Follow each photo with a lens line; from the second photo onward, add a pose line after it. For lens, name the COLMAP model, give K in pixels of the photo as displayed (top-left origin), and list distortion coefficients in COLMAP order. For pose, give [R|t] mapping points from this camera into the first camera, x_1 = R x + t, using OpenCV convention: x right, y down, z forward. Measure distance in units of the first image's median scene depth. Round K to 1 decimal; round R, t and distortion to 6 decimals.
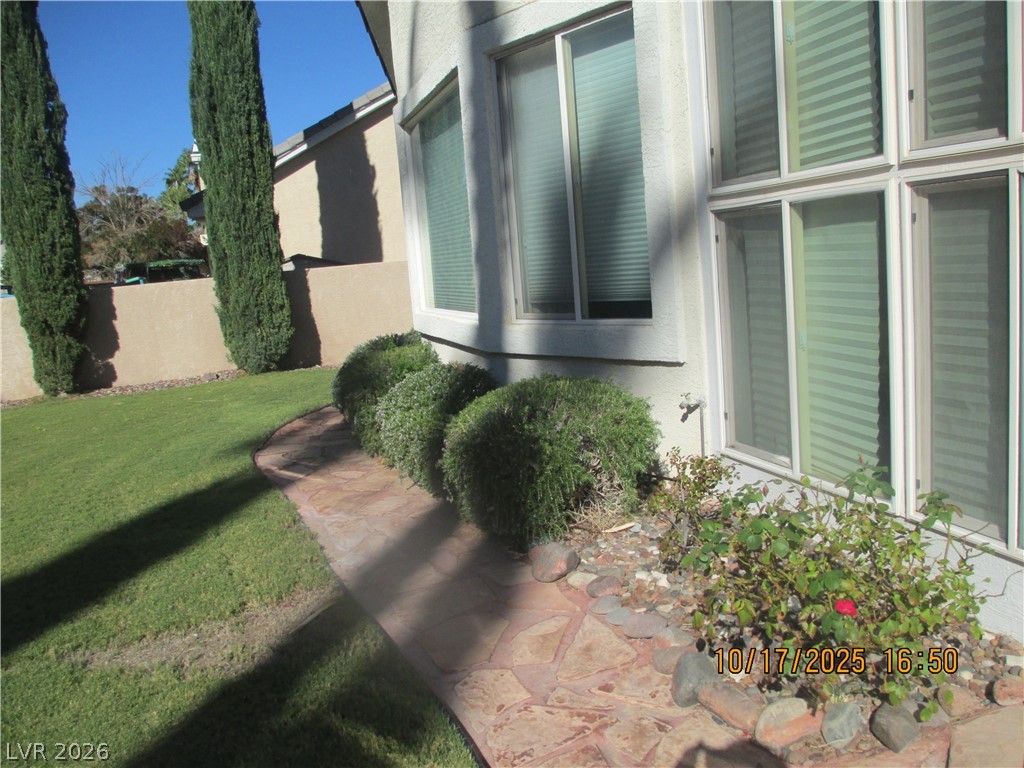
lens RADIAL K [[857.5, 0, 512.0], [0, 857.5, 384.0], [0, 0, 1]] dist [-0.074199, 0.043673]
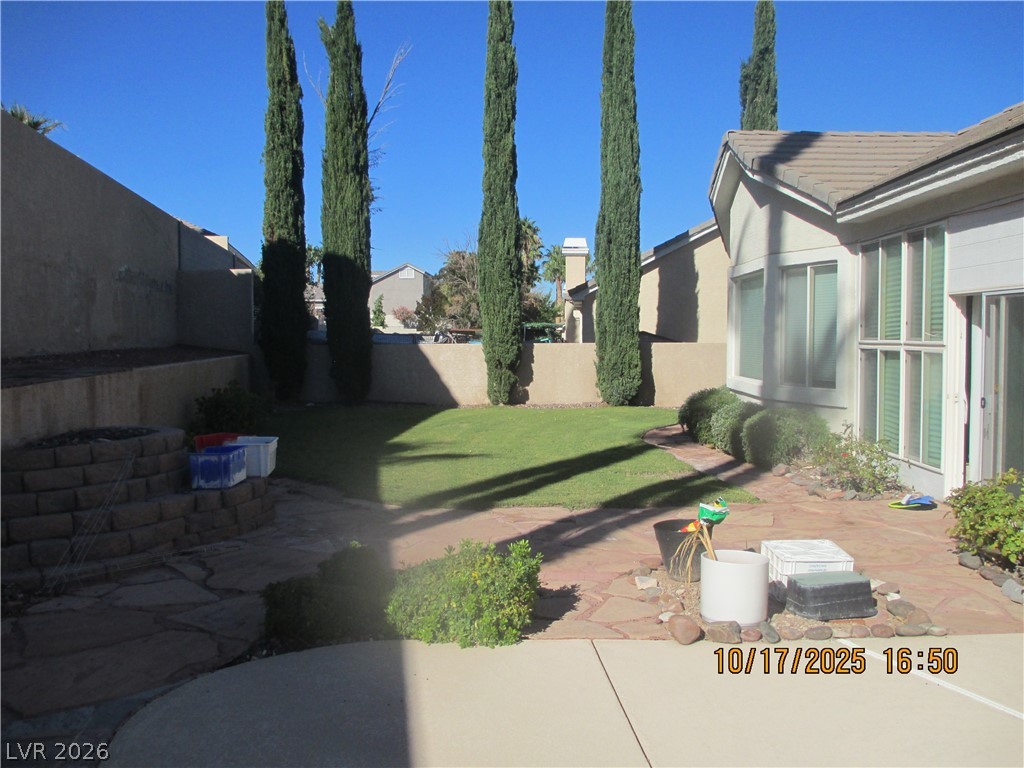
lens RADIAL K [[857.5, 0, 530.9], [0, 857.5, 366.4], [0, 0, 1]] dist [-0.074199, 0.043673]
pose [[0.948559, 0.096361, -0.301580, 0.024680], [-0.124632, 0.989295, -0.075904, 0.057230], [0.291038, 0.109586, 0.950415, -0.583011]]
